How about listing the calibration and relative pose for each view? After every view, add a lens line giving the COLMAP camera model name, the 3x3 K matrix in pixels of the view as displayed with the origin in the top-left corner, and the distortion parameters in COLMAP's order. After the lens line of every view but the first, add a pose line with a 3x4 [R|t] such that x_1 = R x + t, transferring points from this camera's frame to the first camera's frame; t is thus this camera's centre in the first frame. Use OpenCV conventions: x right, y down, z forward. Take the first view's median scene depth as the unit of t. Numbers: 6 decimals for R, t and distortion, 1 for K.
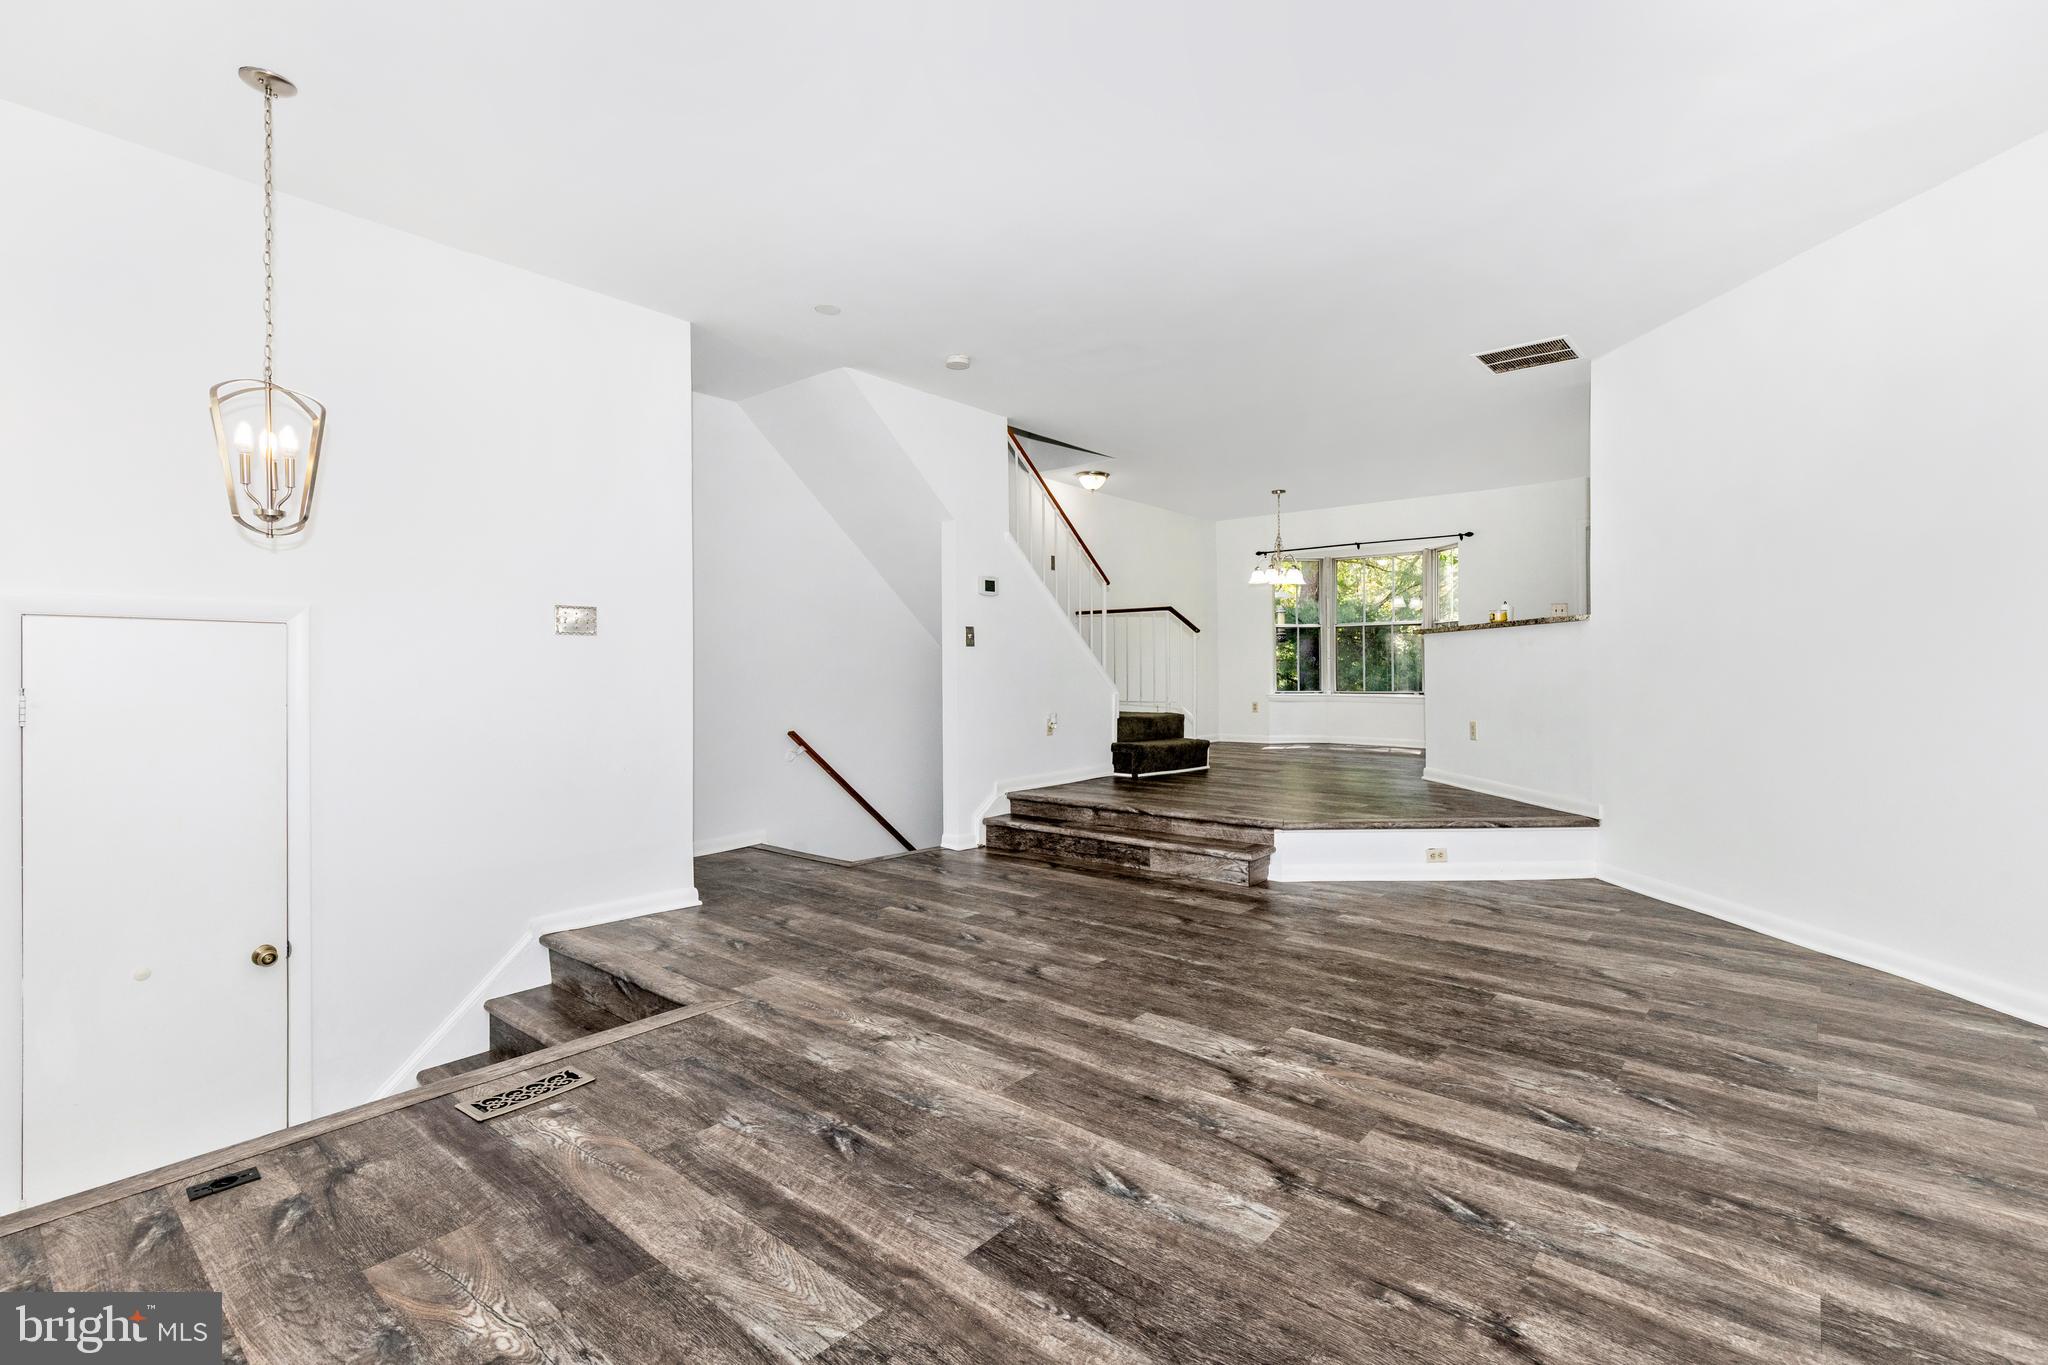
lens RADIAL K [[916.8, 0, 1038.3], [0, 916.8, 684.5], [0, 0, 1]] dist [-0.005786, -0.000589]
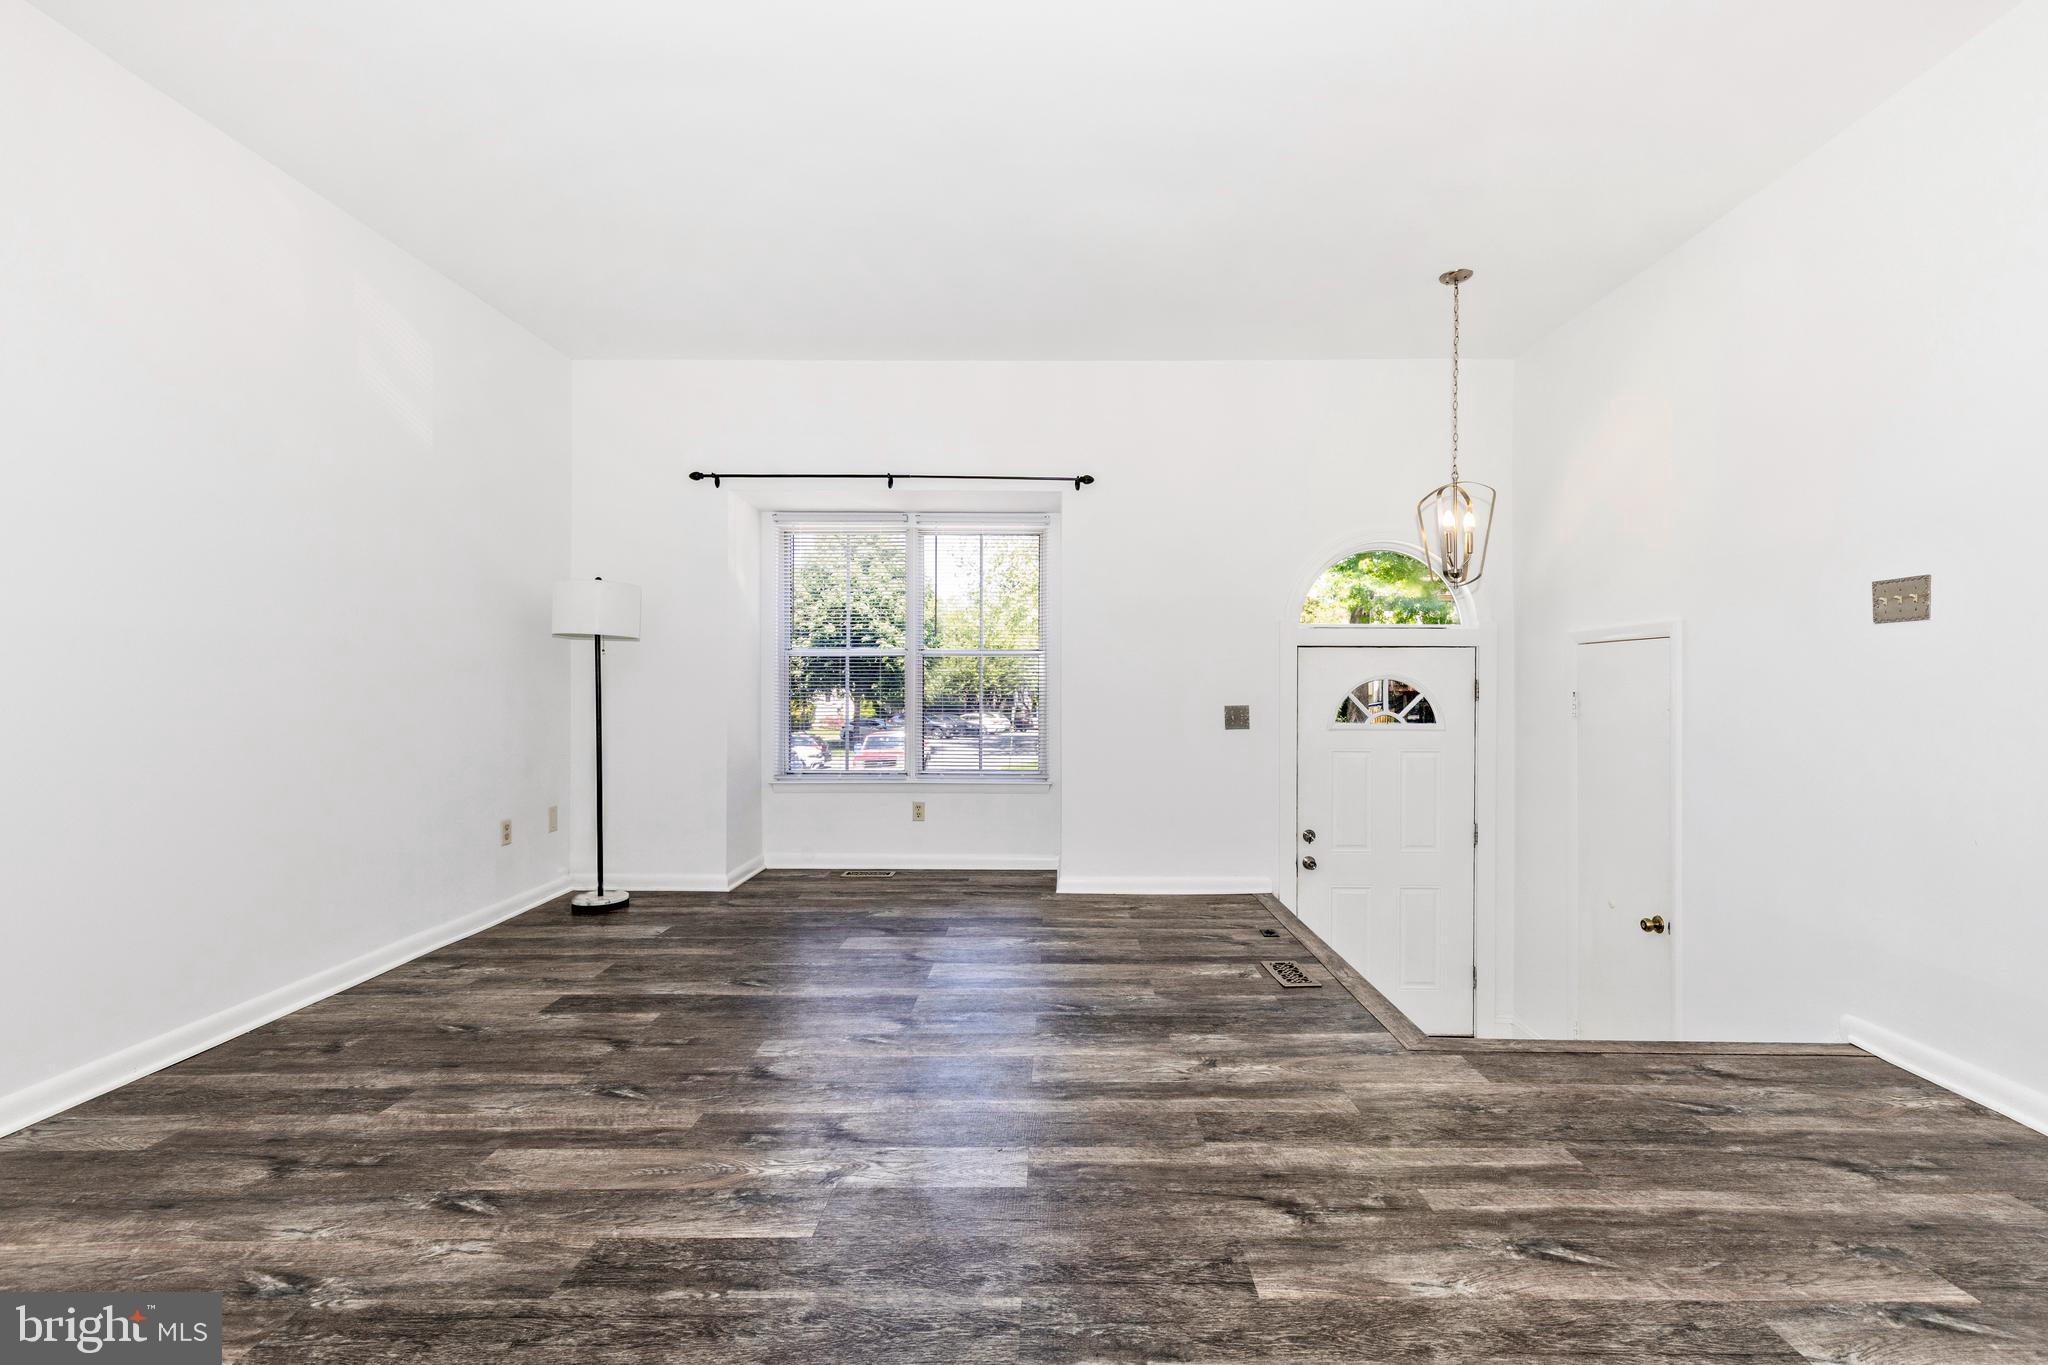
lens RADIAL K [[916.8, 0, 1038.3], [0, 916.8, 684.5], [0, 0, 1]] dist [-0.005786, -0.000589]
pose [[-0.772697, 0.001134, -0.634774, 0.611577], [-0.005863, 0.999943, 0.008923, -0.012977], [0.634748, 0.010617, -0.772646, 1.742234]]
